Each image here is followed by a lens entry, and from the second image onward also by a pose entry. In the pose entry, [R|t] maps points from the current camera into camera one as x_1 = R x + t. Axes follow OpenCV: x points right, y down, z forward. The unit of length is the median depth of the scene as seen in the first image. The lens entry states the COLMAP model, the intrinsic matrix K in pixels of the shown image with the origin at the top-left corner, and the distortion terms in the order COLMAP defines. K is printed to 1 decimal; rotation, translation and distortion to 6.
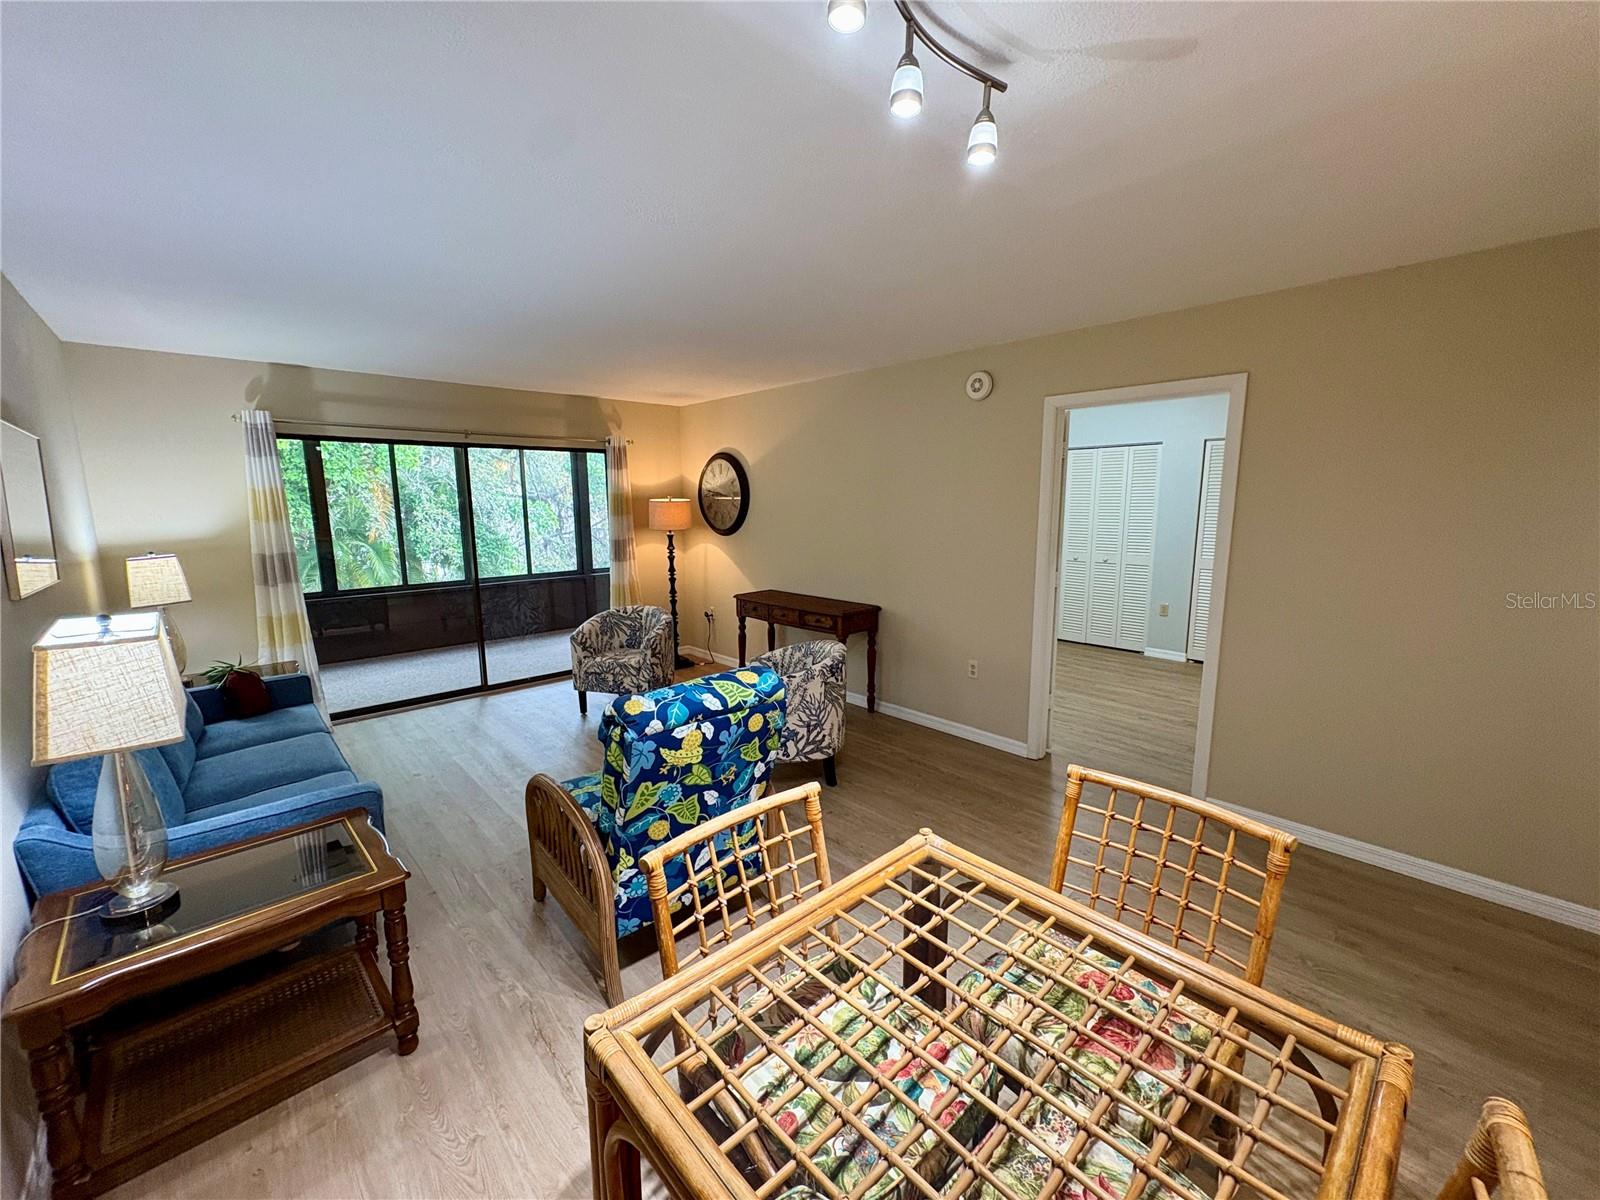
lens RADIAL K [[637.6, 0, 800.0], [0, 637.6, 600.0], [0, 0, 1]] dist [0.000794, 0.000409]
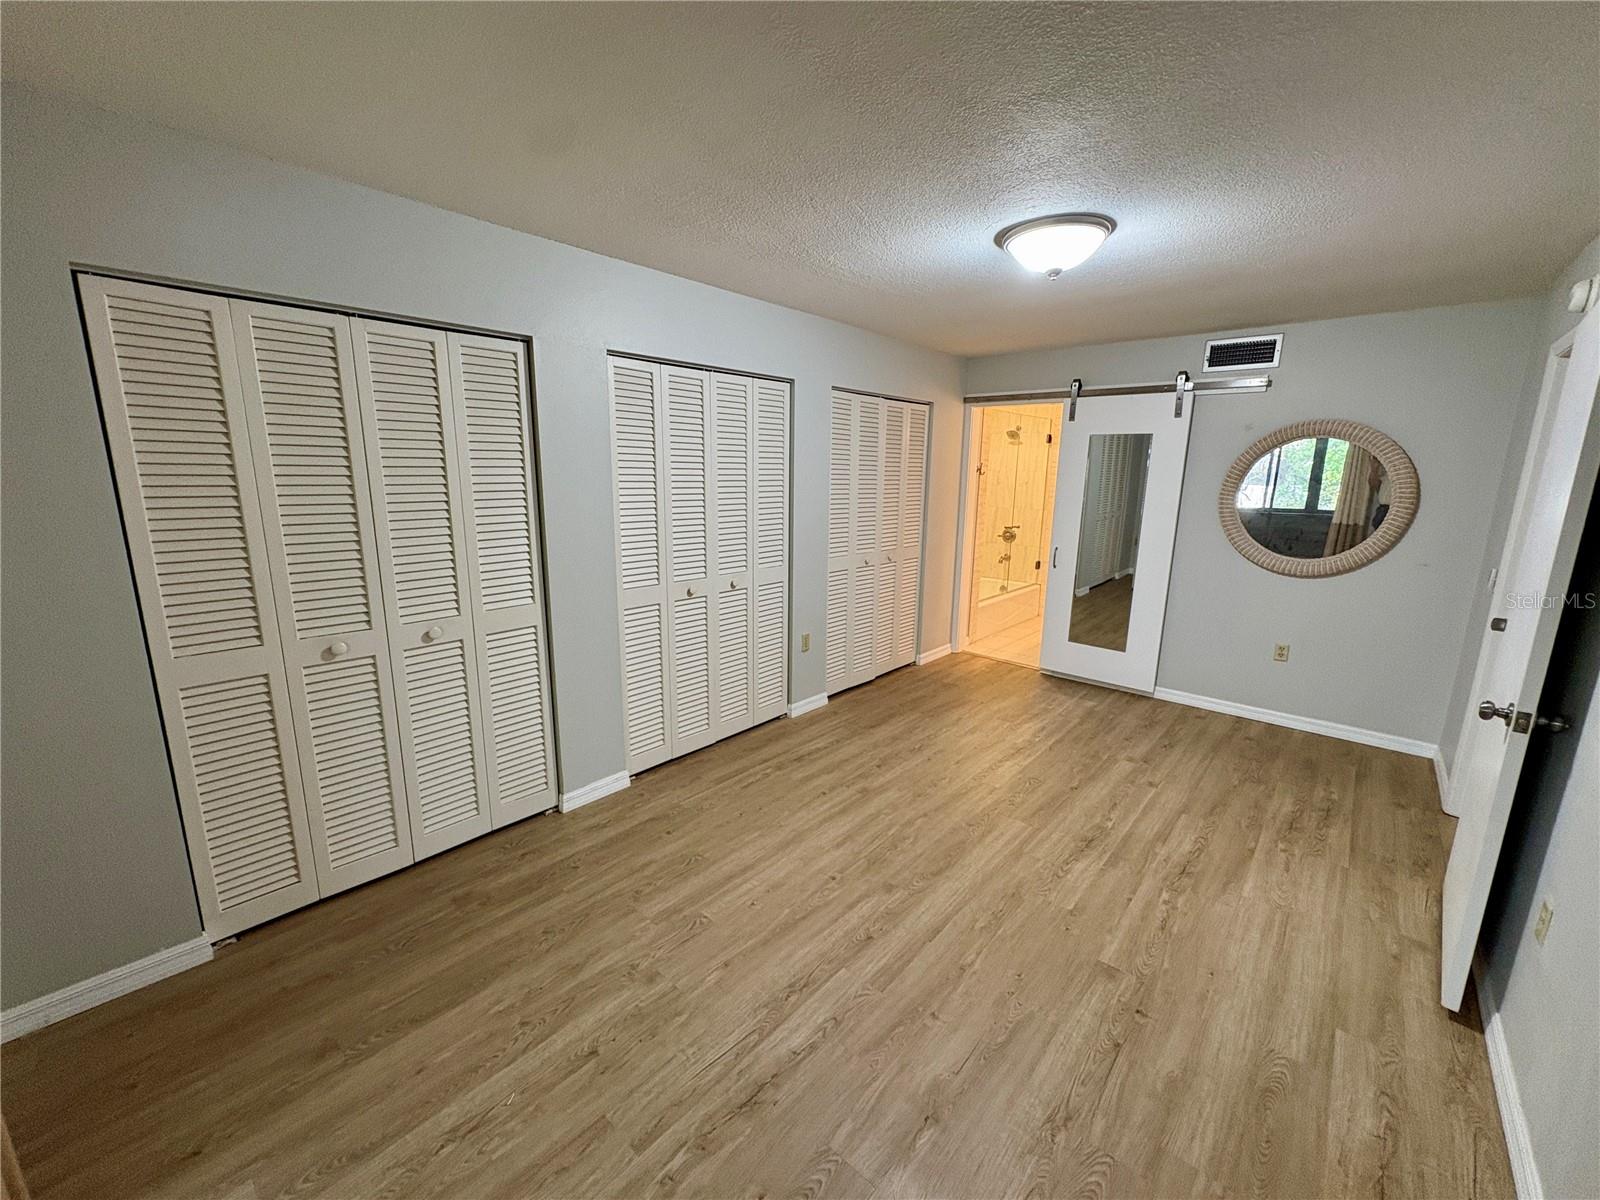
lens RADIAL K [[637.6, 0, 800.0], [0, 637.6, 600.0], [0, 0, 1]] dist [0.000794, 0.000409]
pose [[-0.070506, -0.194509, 0.978364, -0.063882], [0.157772, 0.966284, 0.203477, -0.159553], [-0.984955, 0.168705, -0.037441, 1.008152]]
